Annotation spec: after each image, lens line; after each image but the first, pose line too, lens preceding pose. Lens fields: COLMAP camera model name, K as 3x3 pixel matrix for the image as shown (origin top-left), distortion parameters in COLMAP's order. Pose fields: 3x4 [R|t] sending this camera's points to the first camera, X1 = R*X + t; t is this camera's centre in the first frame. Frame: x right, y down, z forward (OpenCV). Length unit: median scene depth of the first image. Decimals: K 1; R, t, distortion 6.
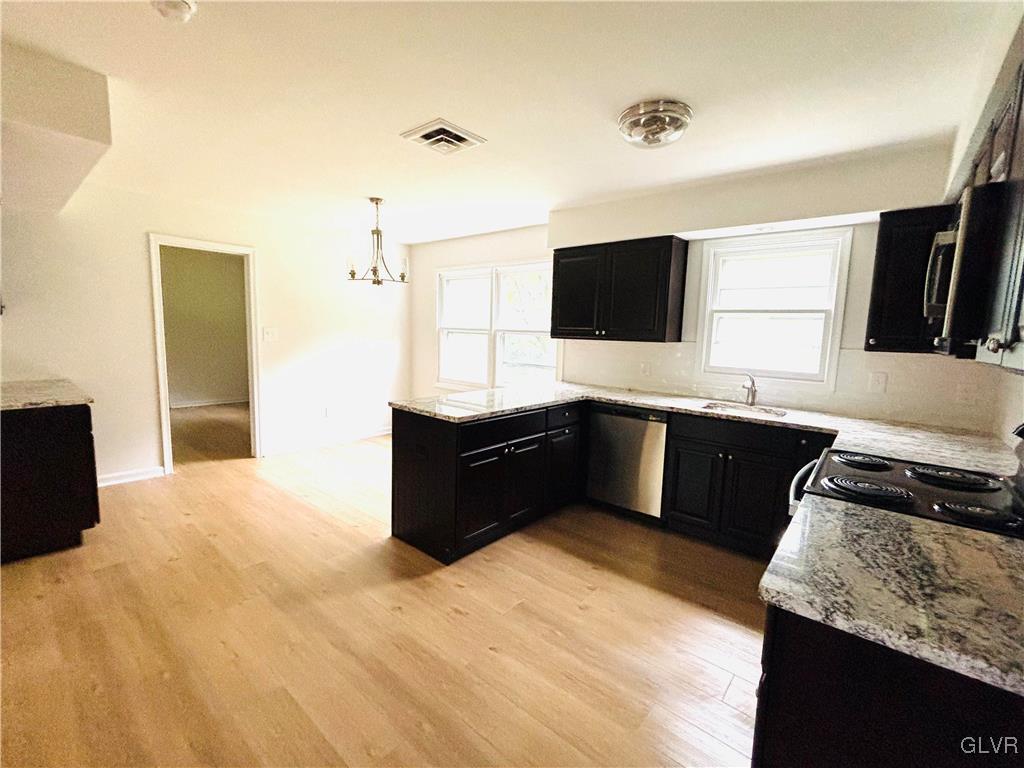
lens RADIAL K [[442.8, 0, 512.0], [0, 442.8, 384.0], [0, 0, 1]] dist [-0.000533, -0.000062]
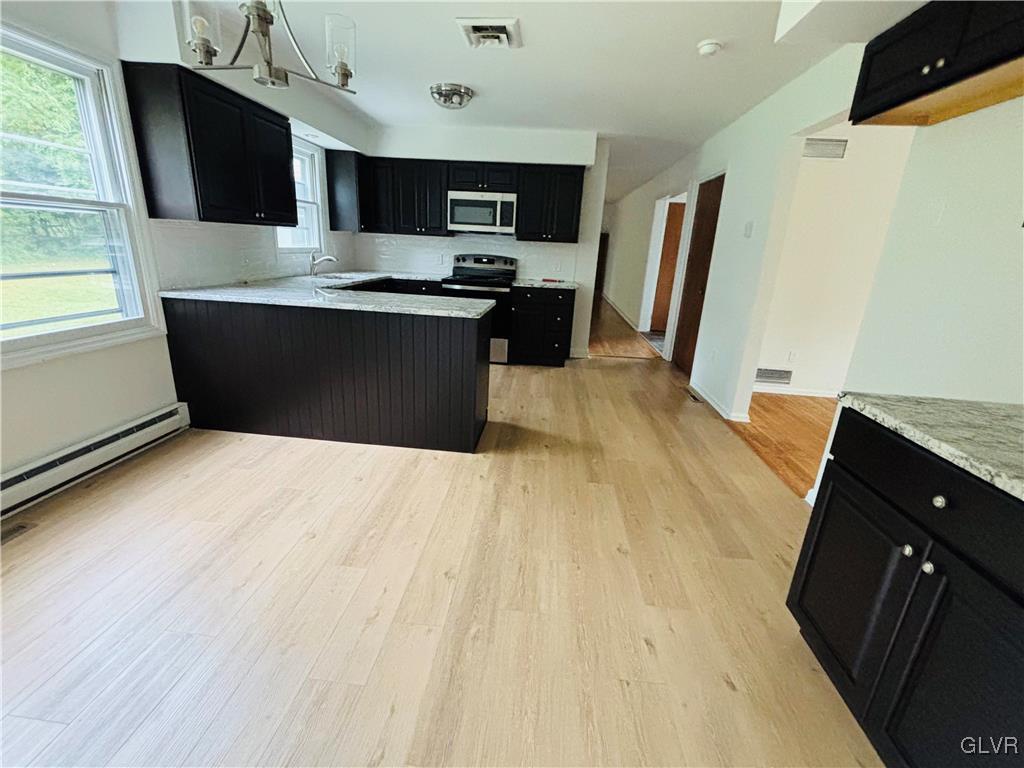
lens RADIAL K [[442.8, 0, 512.0], [0, 442.8, 384.0], [0, 0, 1]] dist [-0.000533, -0.000062]
pose [[-0.576990, -0.293214, 0.762304, -0.996926], [0.040707, 0.921853, 0.385395, -0.154319], [-0.815736, 0.253401, -0.519965, 1.393616]]
